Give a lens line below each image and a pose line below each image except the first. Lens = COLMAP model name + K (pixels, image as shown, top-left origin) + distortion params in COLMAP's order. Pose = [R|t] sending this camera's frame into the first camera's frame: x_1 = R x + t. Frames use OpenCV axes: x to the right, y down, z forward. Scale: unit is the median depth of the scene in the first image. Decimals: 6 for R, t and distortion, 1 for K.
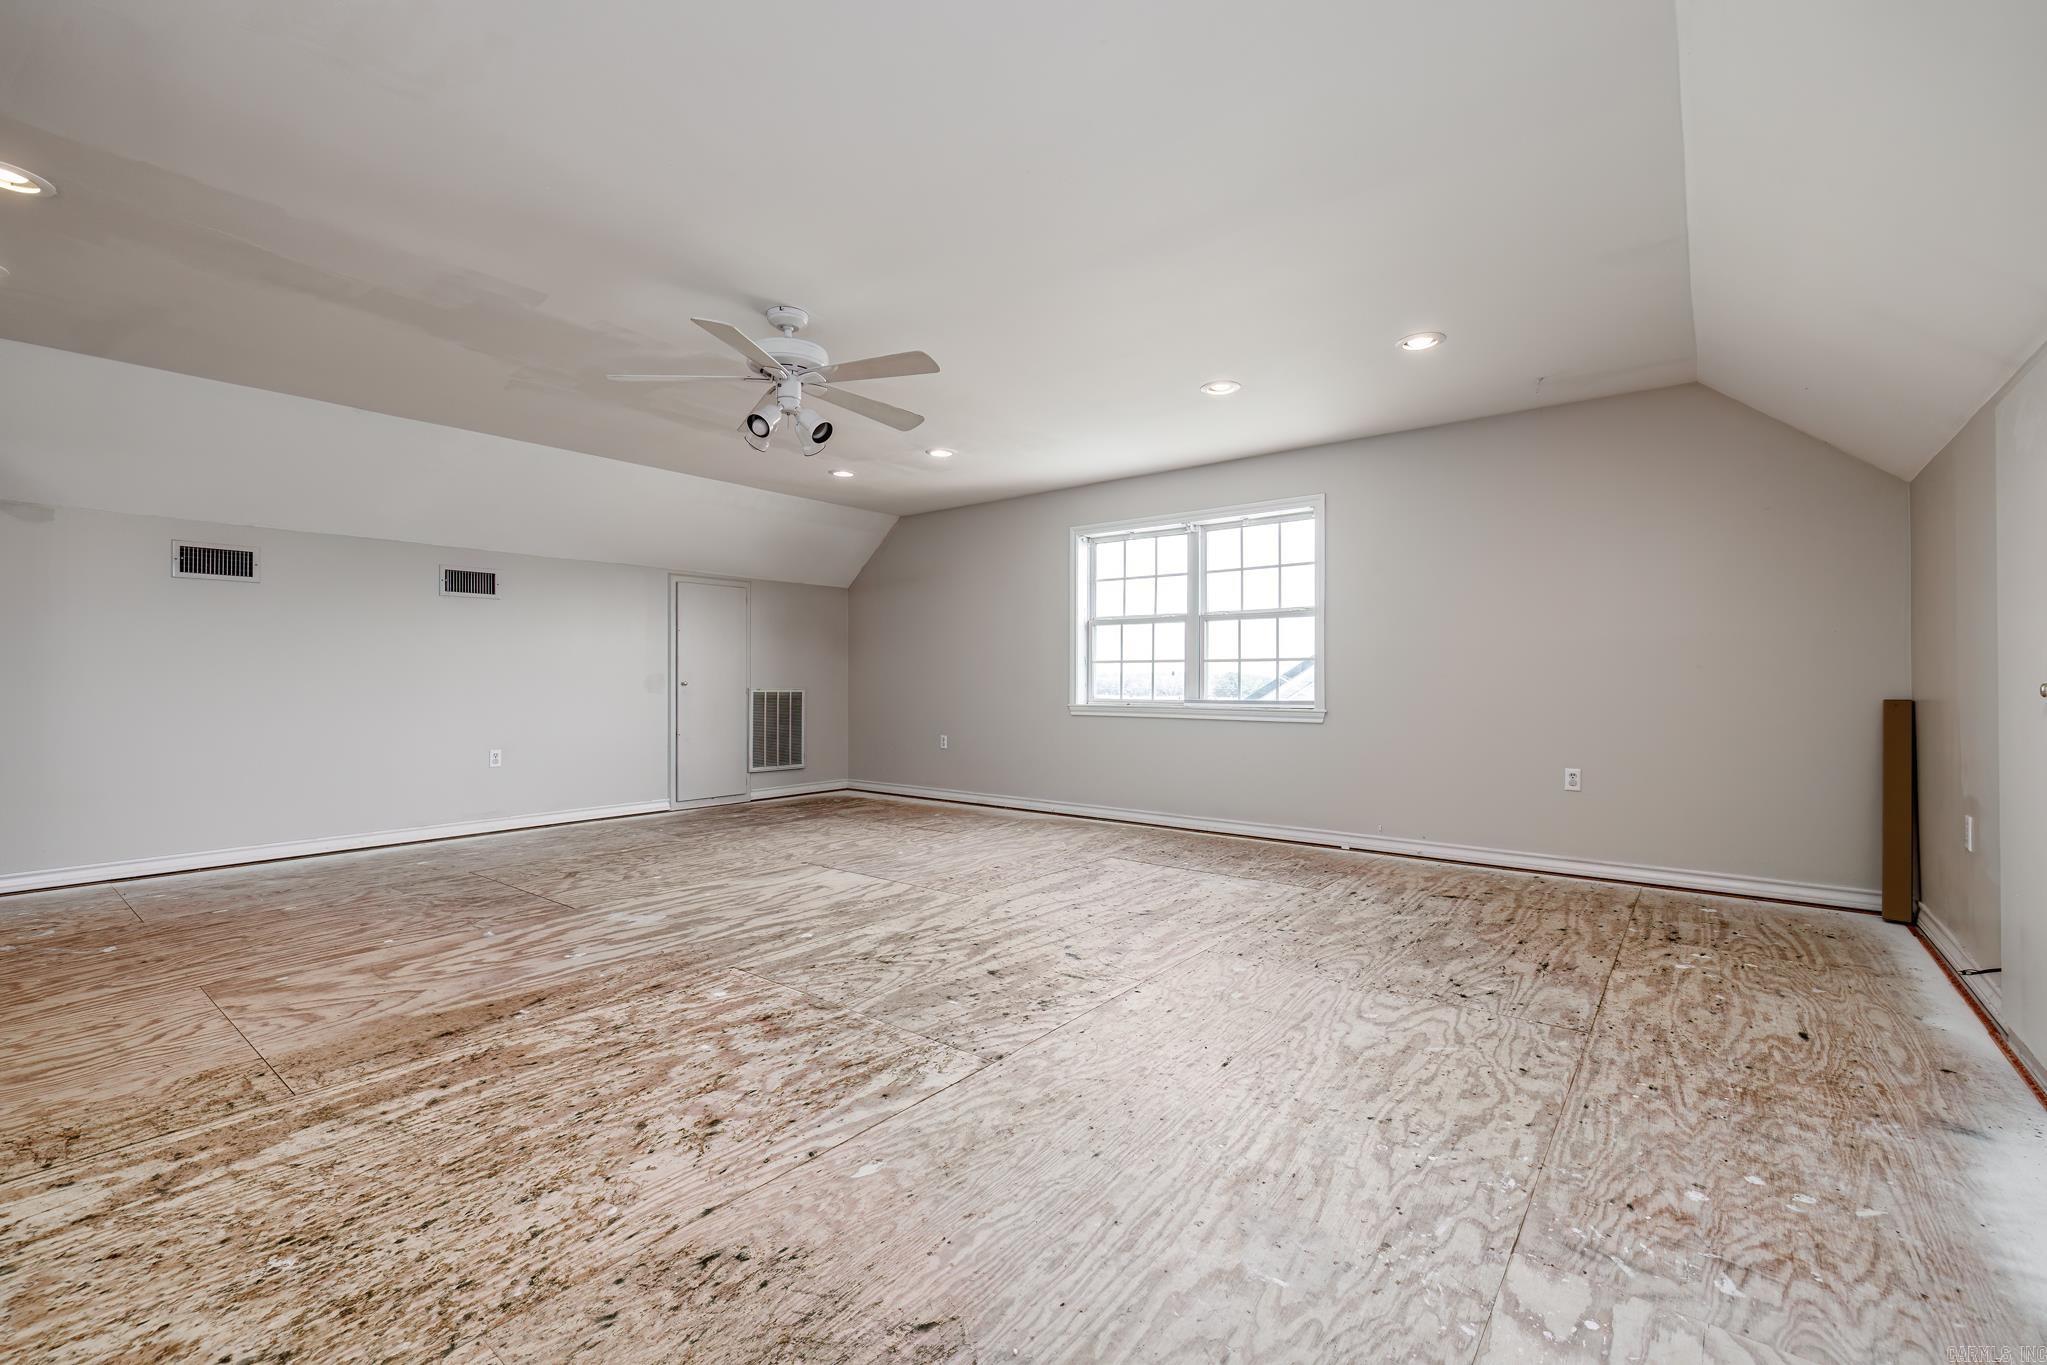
lens RADIAL K [[863.9, 0, 1018.3], [0, 863.9, 683.3], [0, 0, 1]] dist [0.000796, 0.000481]
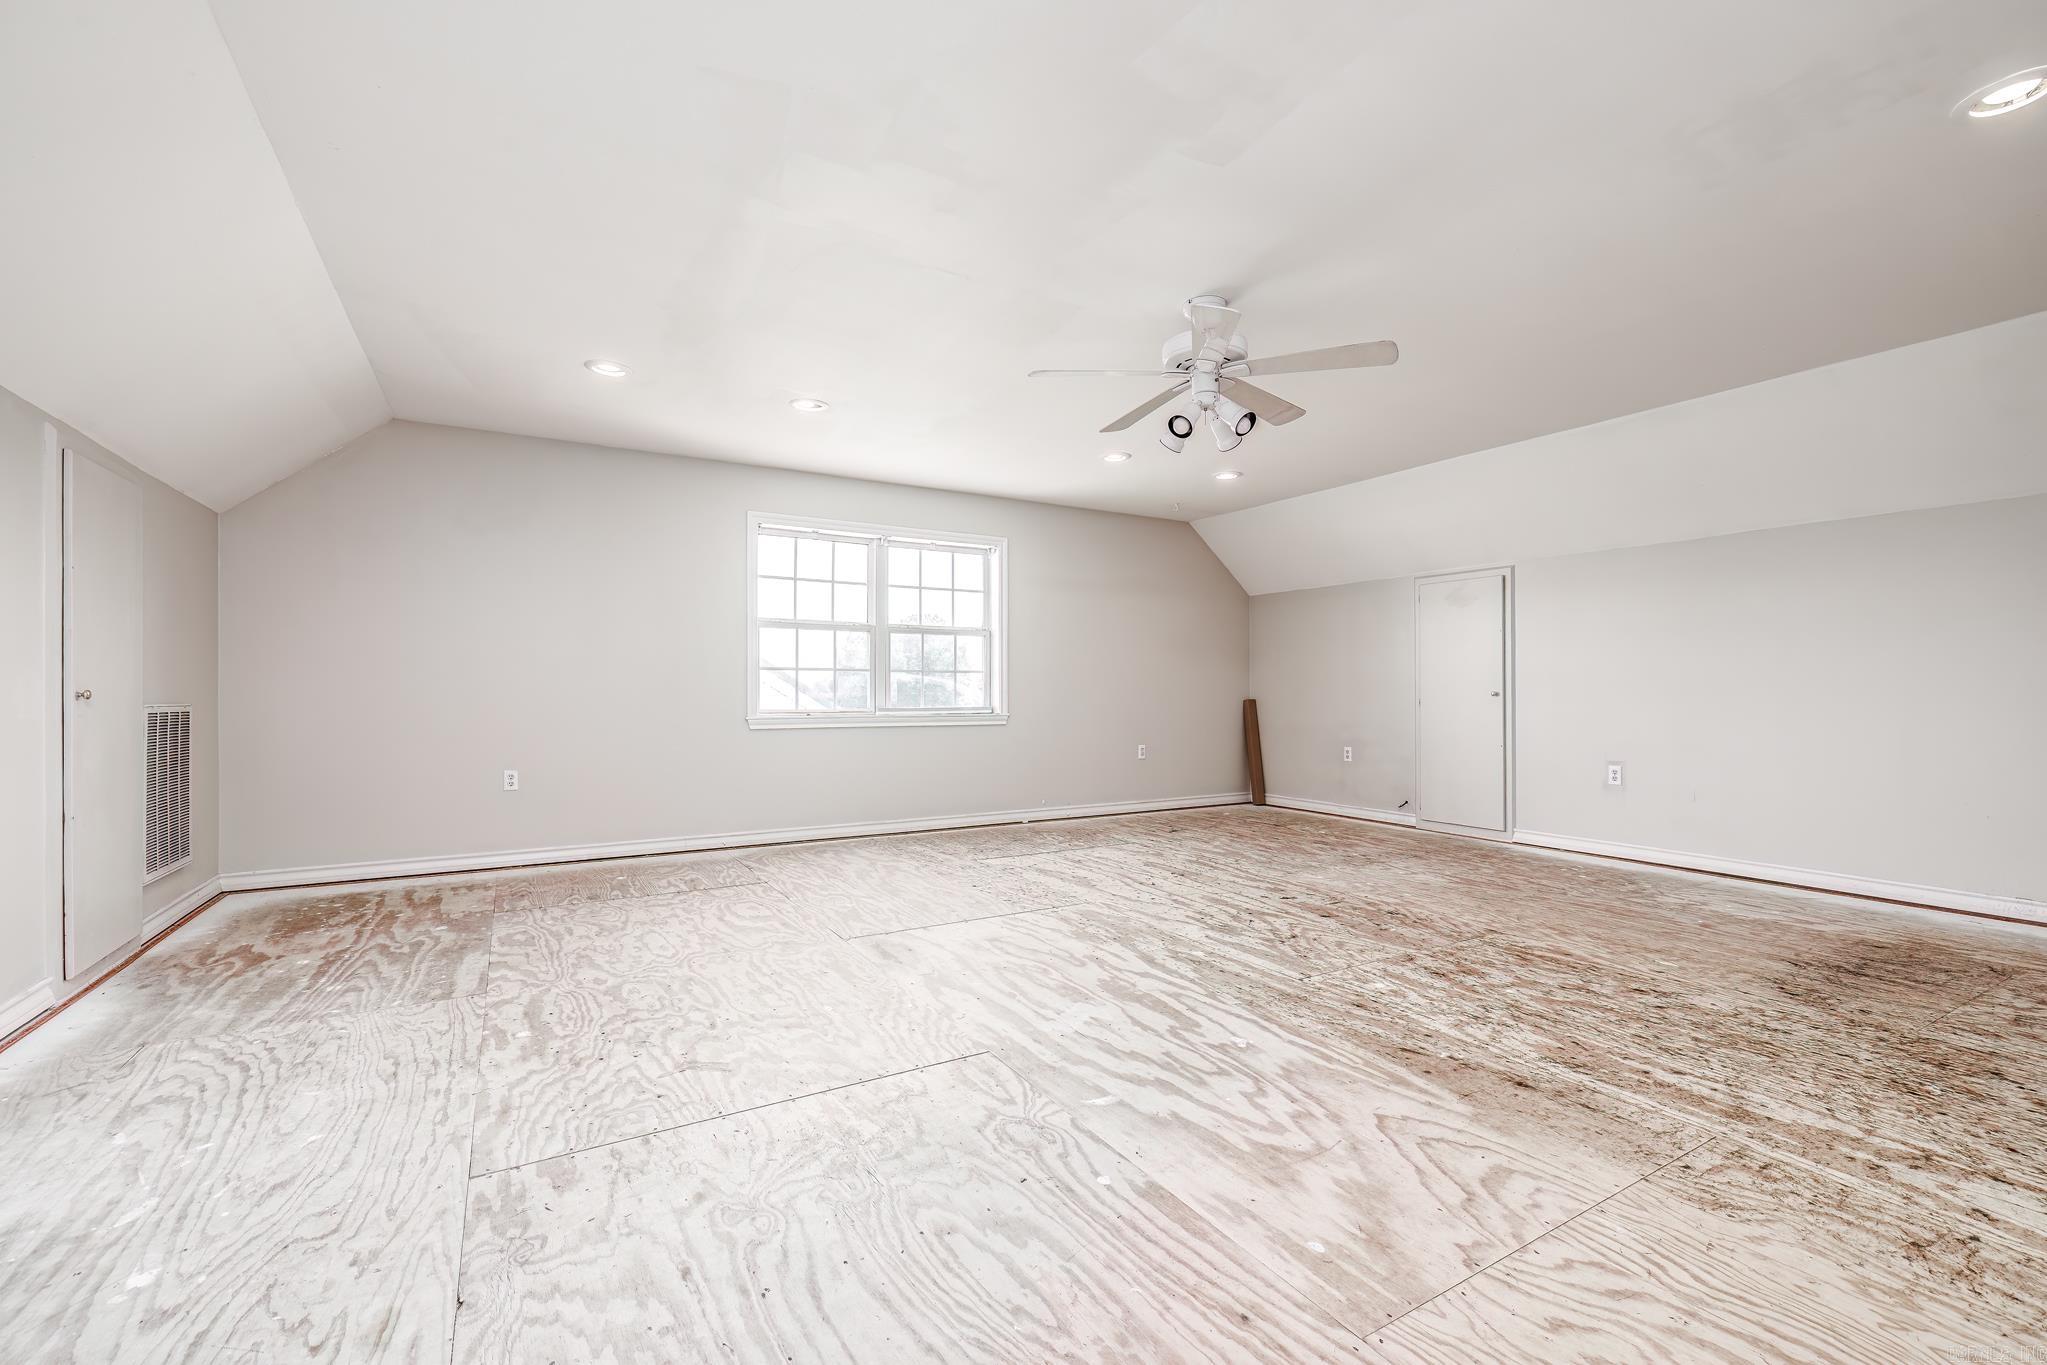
lens RADIAL K [[863.9, 0, 1013.4], [0, 863.9, 685.5], [0, 0, 1]] dist [0.000796, 0.000481]
pose [[0.360867, 0.006225, 0.932597, -1.595579], [0.001709, 0.999972, -0.007336, -0.000180], [-0.932616, 0.004241, 0.360846, 1.104095]]
